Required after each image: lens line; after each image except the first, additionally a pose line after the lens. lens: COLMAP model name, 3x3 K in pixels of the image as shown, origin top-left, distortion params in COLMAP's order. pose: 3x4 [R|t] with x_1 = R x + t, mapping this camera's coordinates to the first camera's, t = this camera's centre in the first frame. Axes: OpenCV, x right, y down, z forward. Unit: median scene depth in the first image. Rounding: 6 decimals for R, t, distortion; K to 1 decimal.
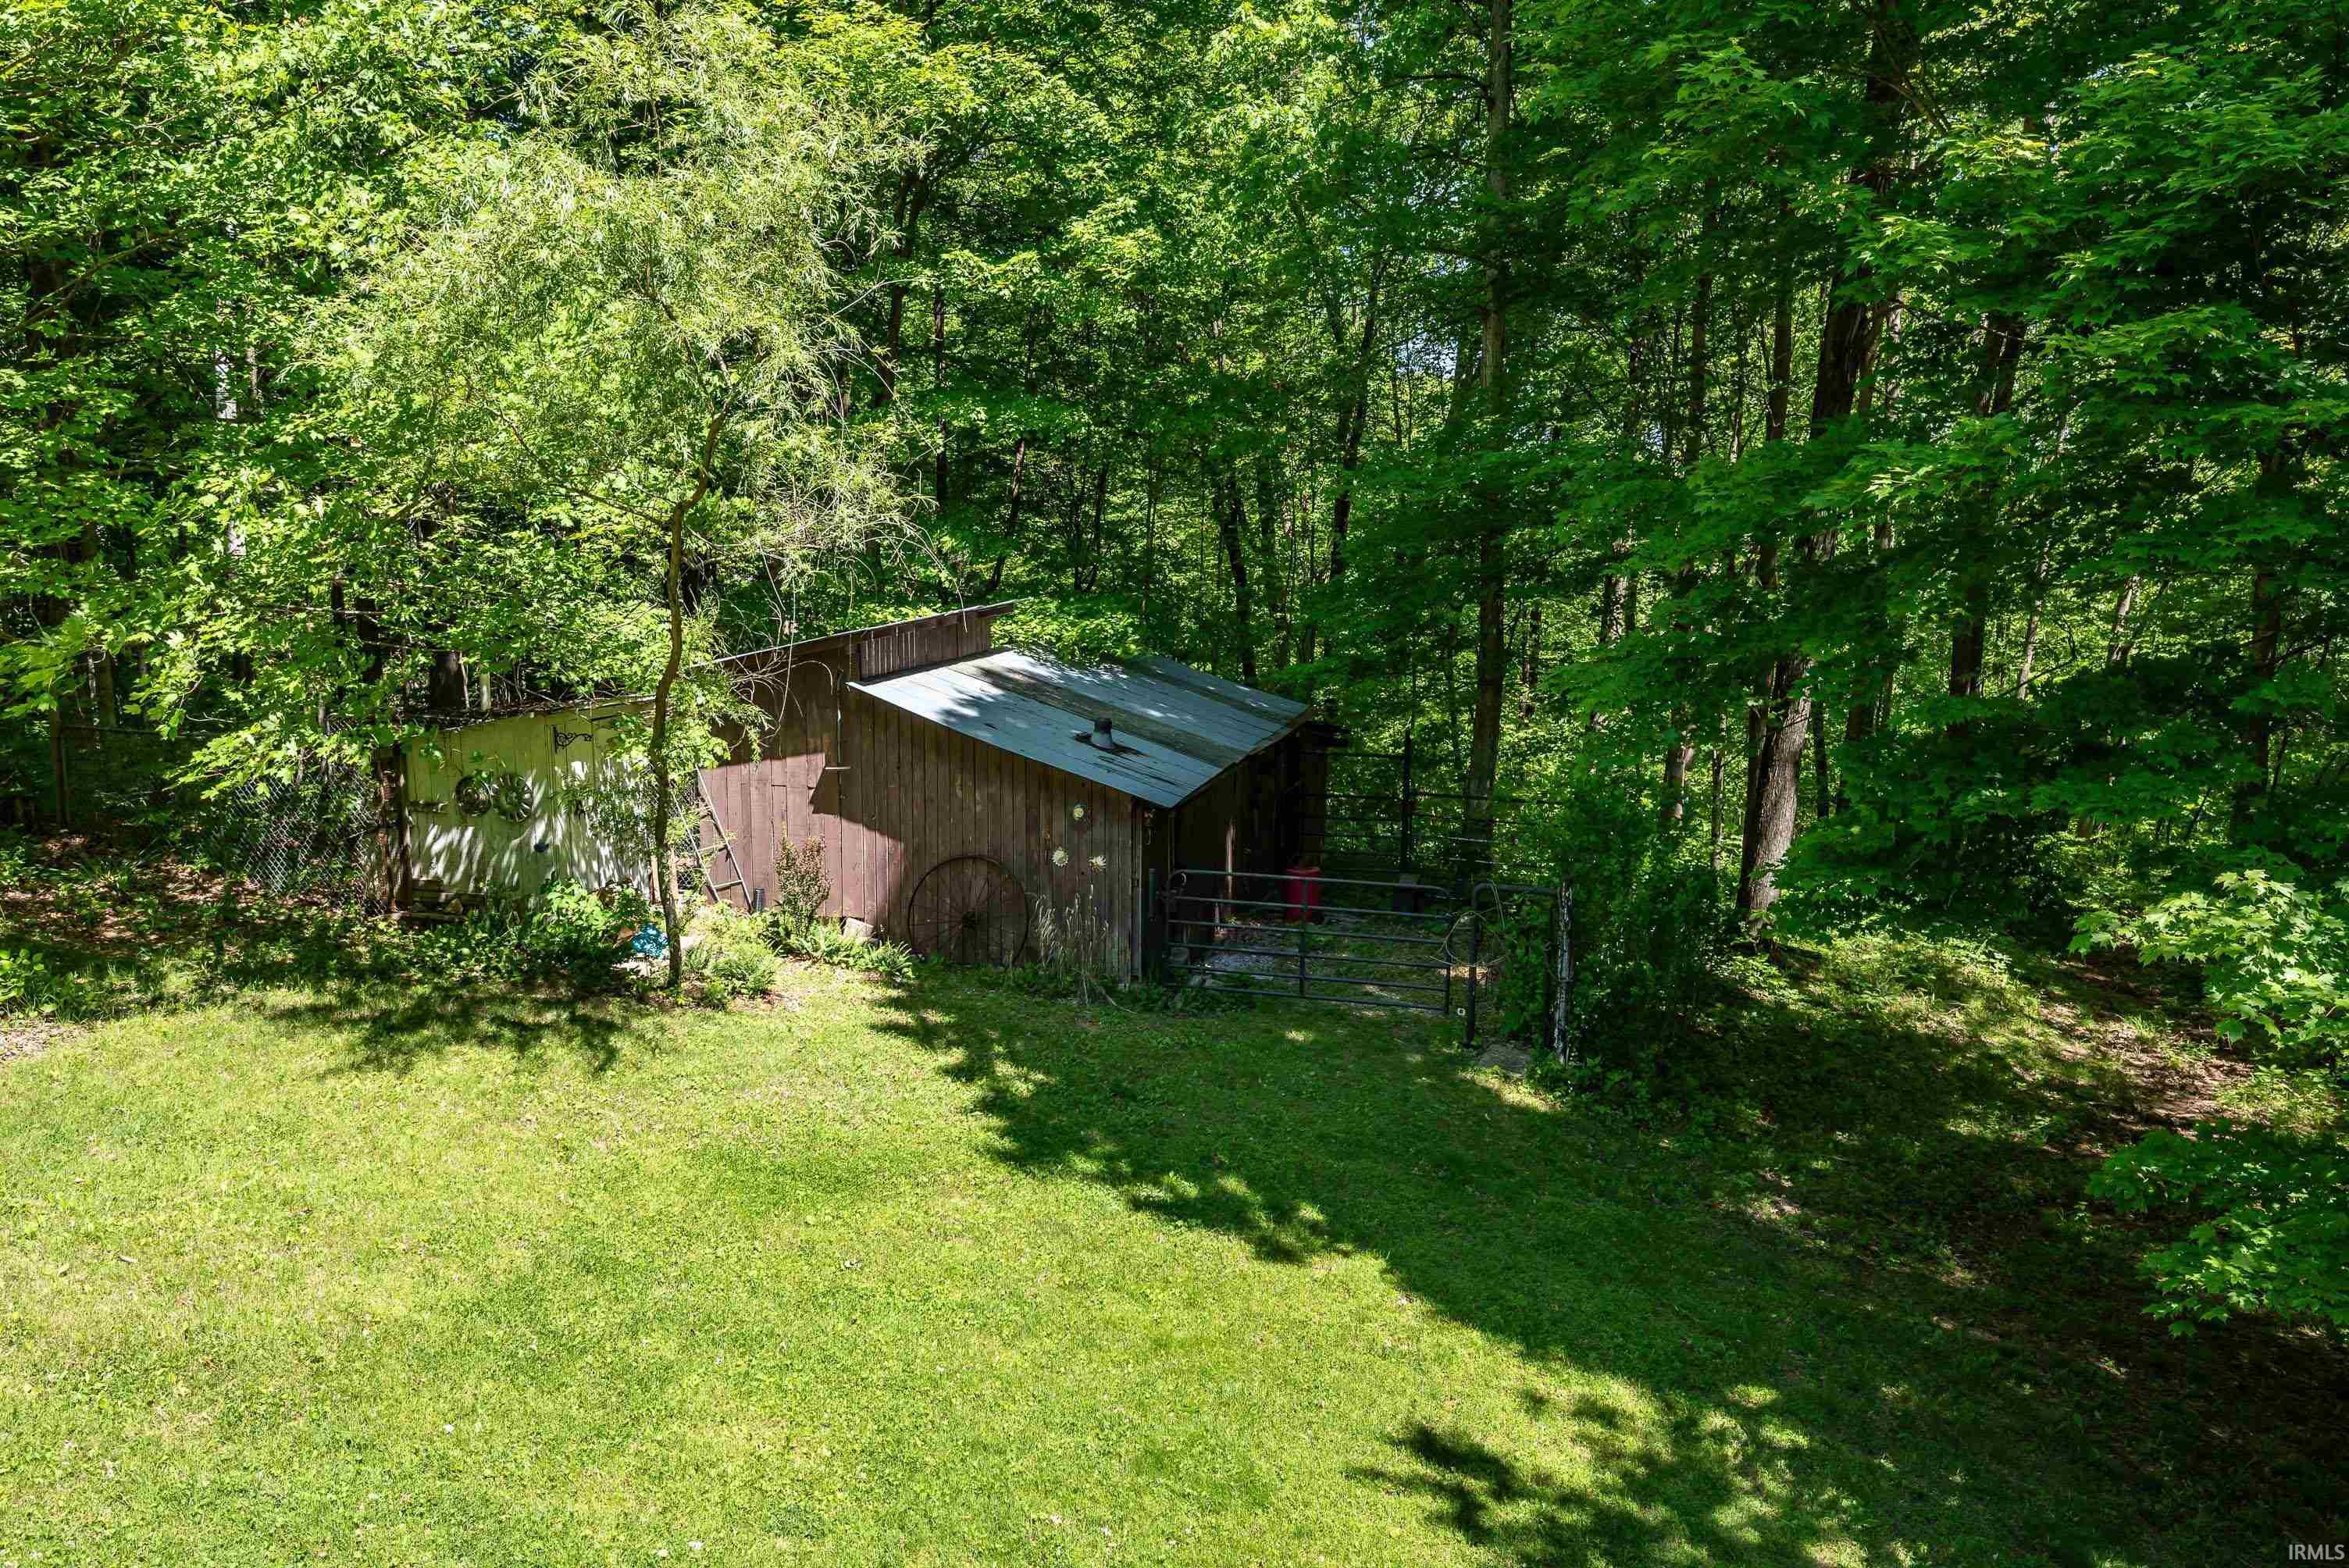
lens RADIAL K [[1668.4, 0, 1171.6], [0, 1668.4, 810.4], [0, 0, 1]] dist [0.053379, 0.000298]
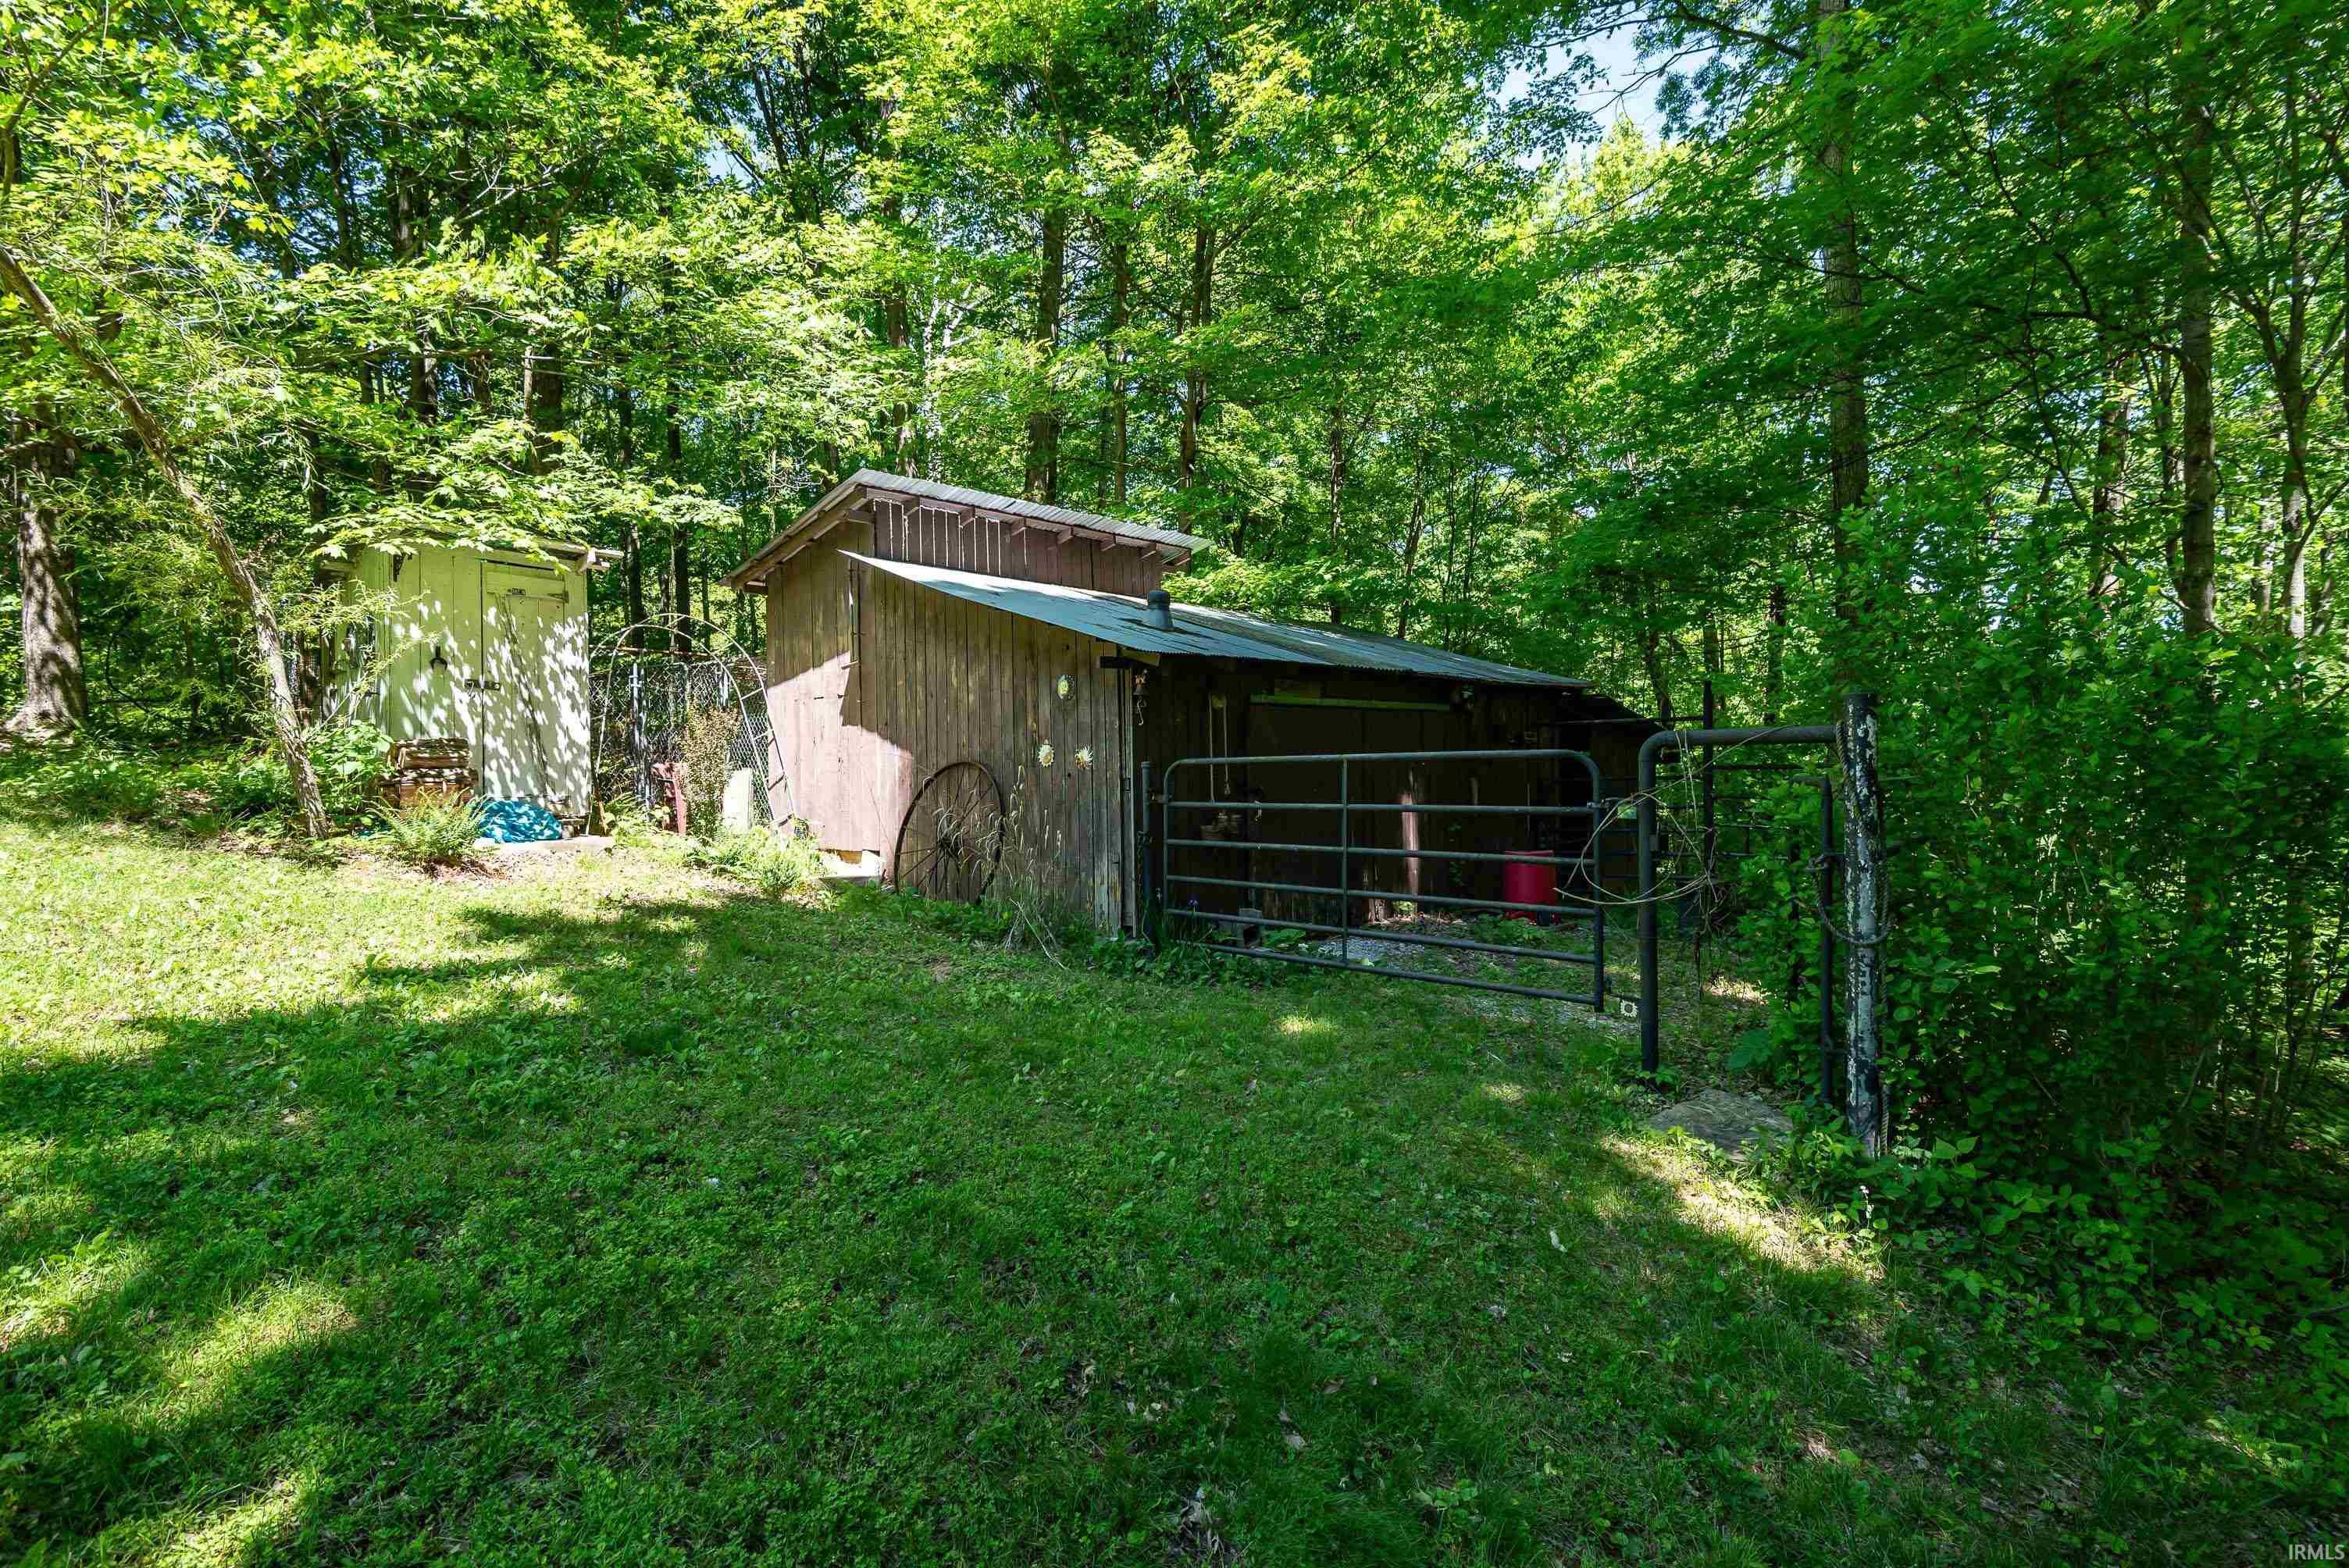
lens RADIAL K [[1055.3, 0, 1174.5], [0, 1055.3, 784.0], [0, 0, 1]] dist [-0.000919, -0.000511]
pose [[0.893271, -0.016017, -0.449233, 0.184736], [-0.051032, 0.989291, -0.136746, 0.099786], [0.446612, 0.145077, 0.882888, 0.634538]]
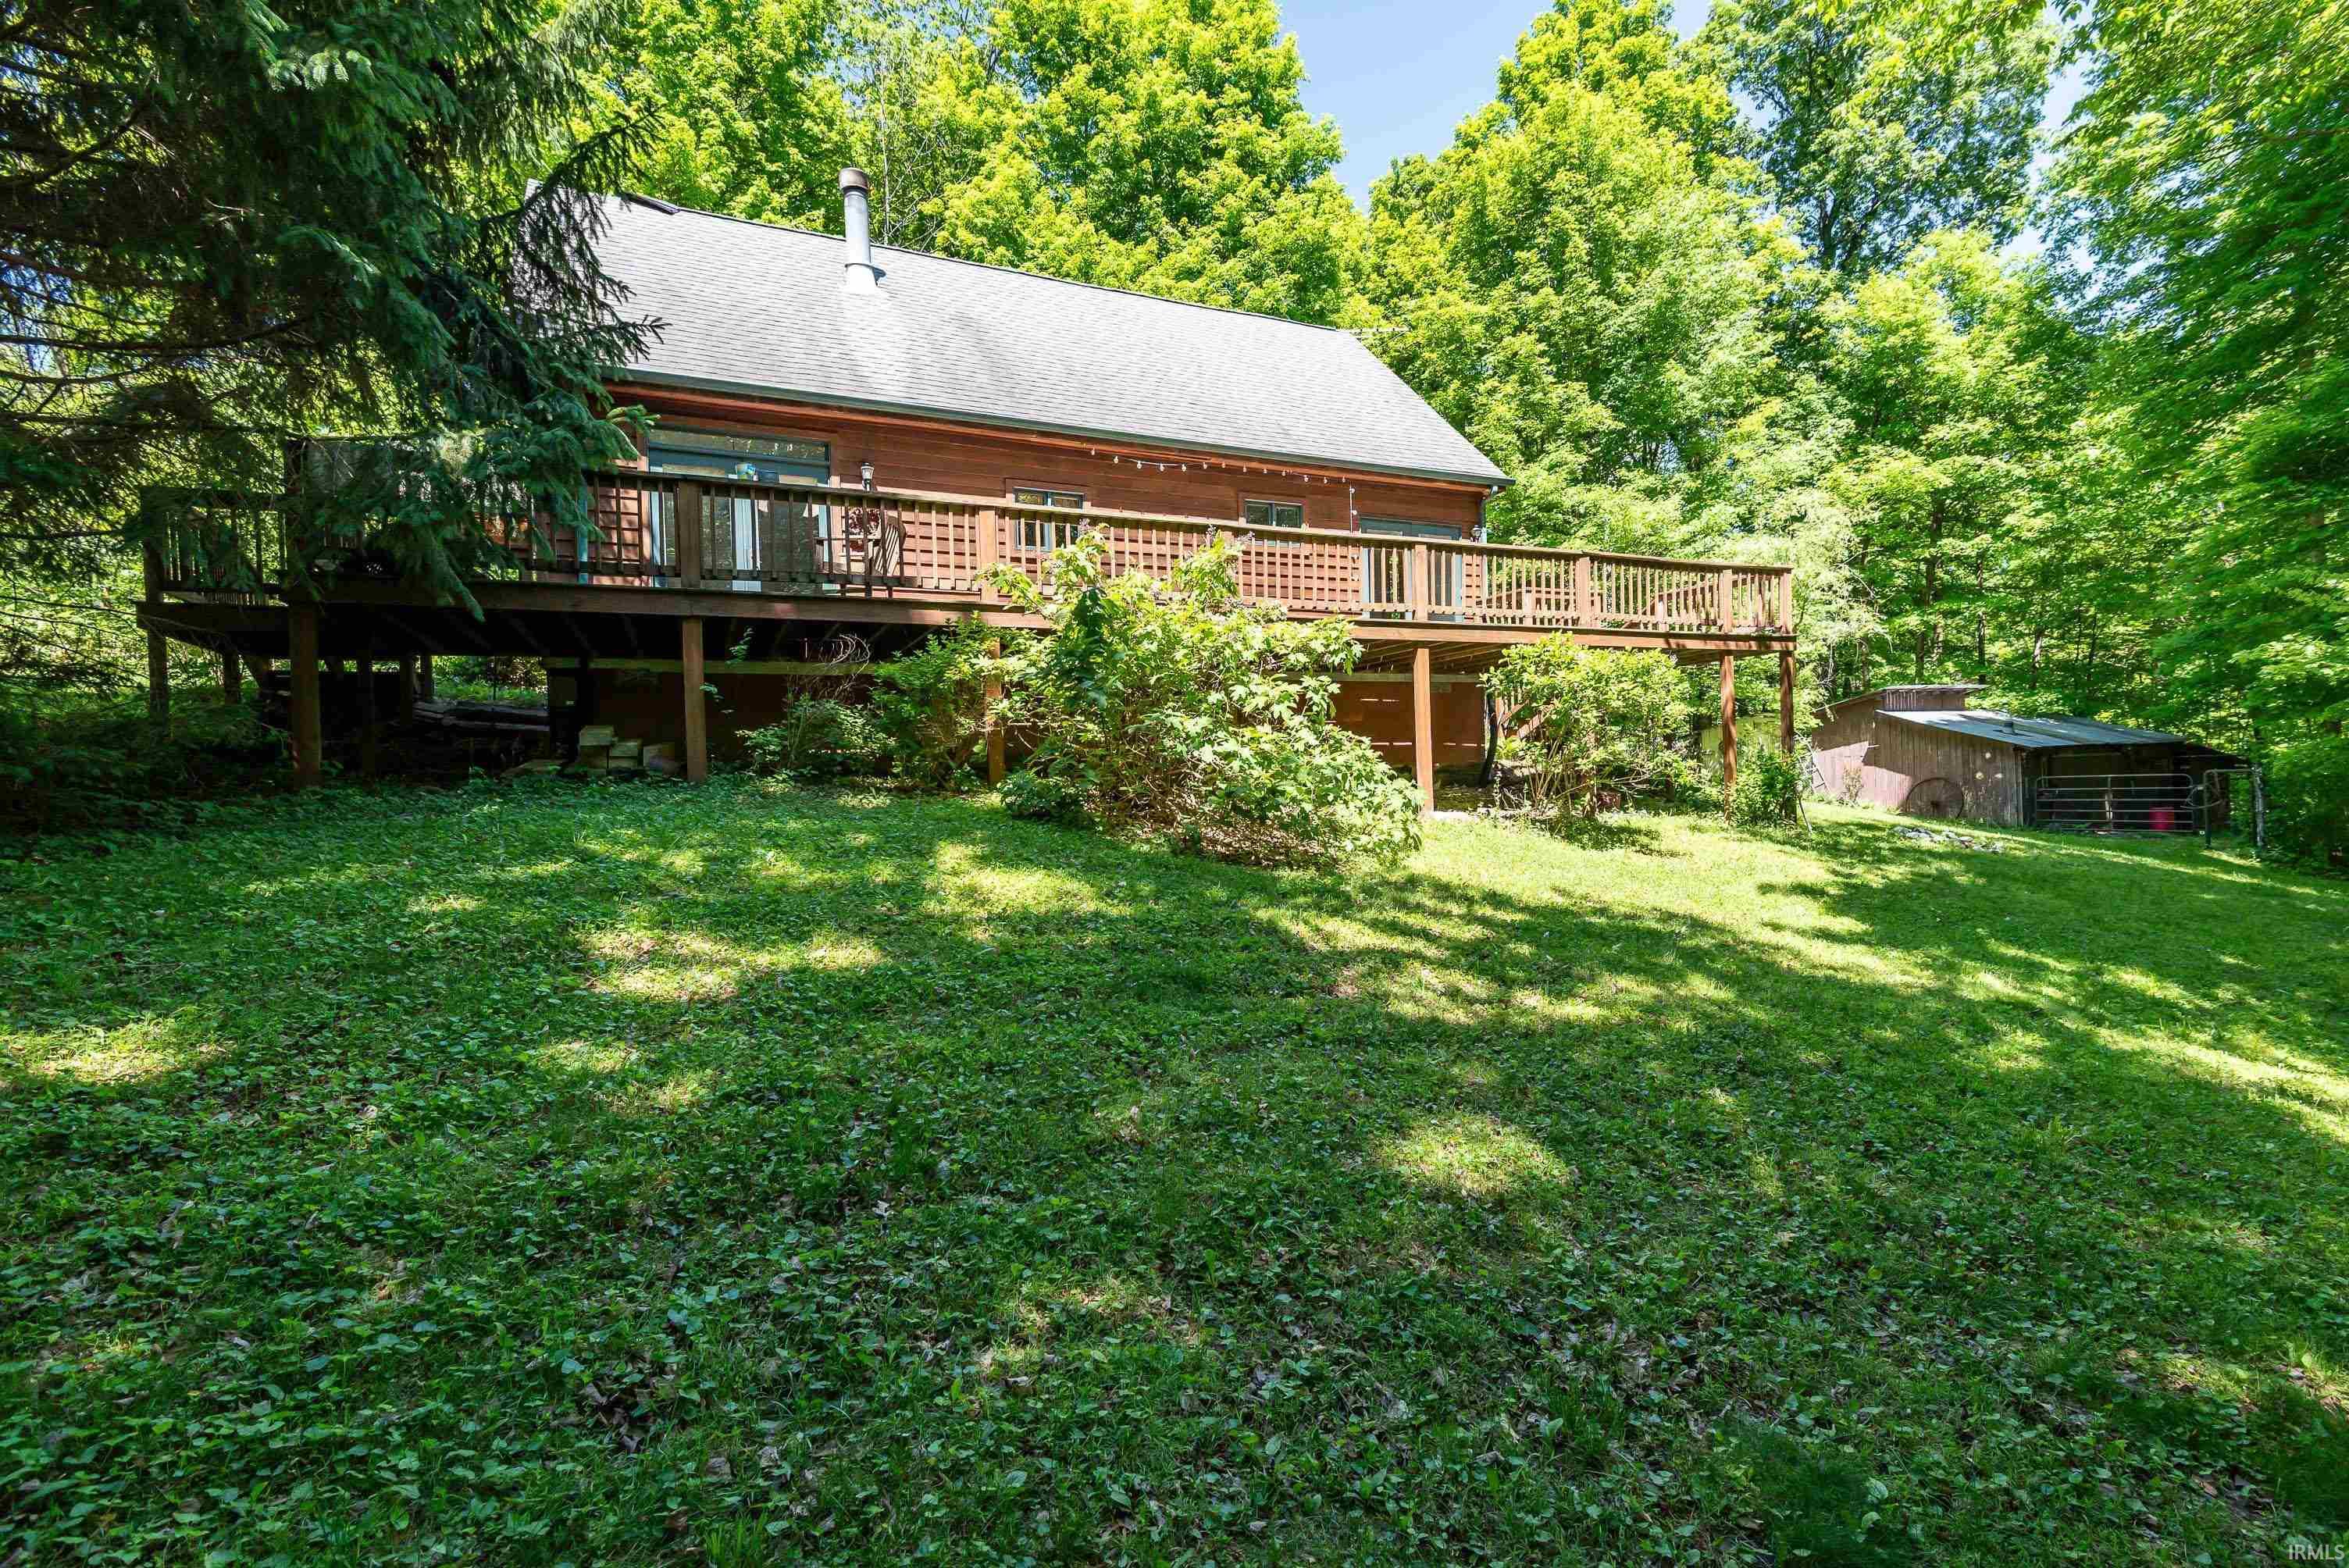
lens RADIAL K [[1055.3, 0, 1174.5], [0, 1055.3, 784.0], [0, 0, 1]] dist [-0.000919, -0.000511]
pose [[0.657772, -0.026988, -0.752734, 0.310307], [-0.094236, 0.988557, -0.117790, 0.326782], [0.747299, 0.148414, 0.647702, -0.829734]]
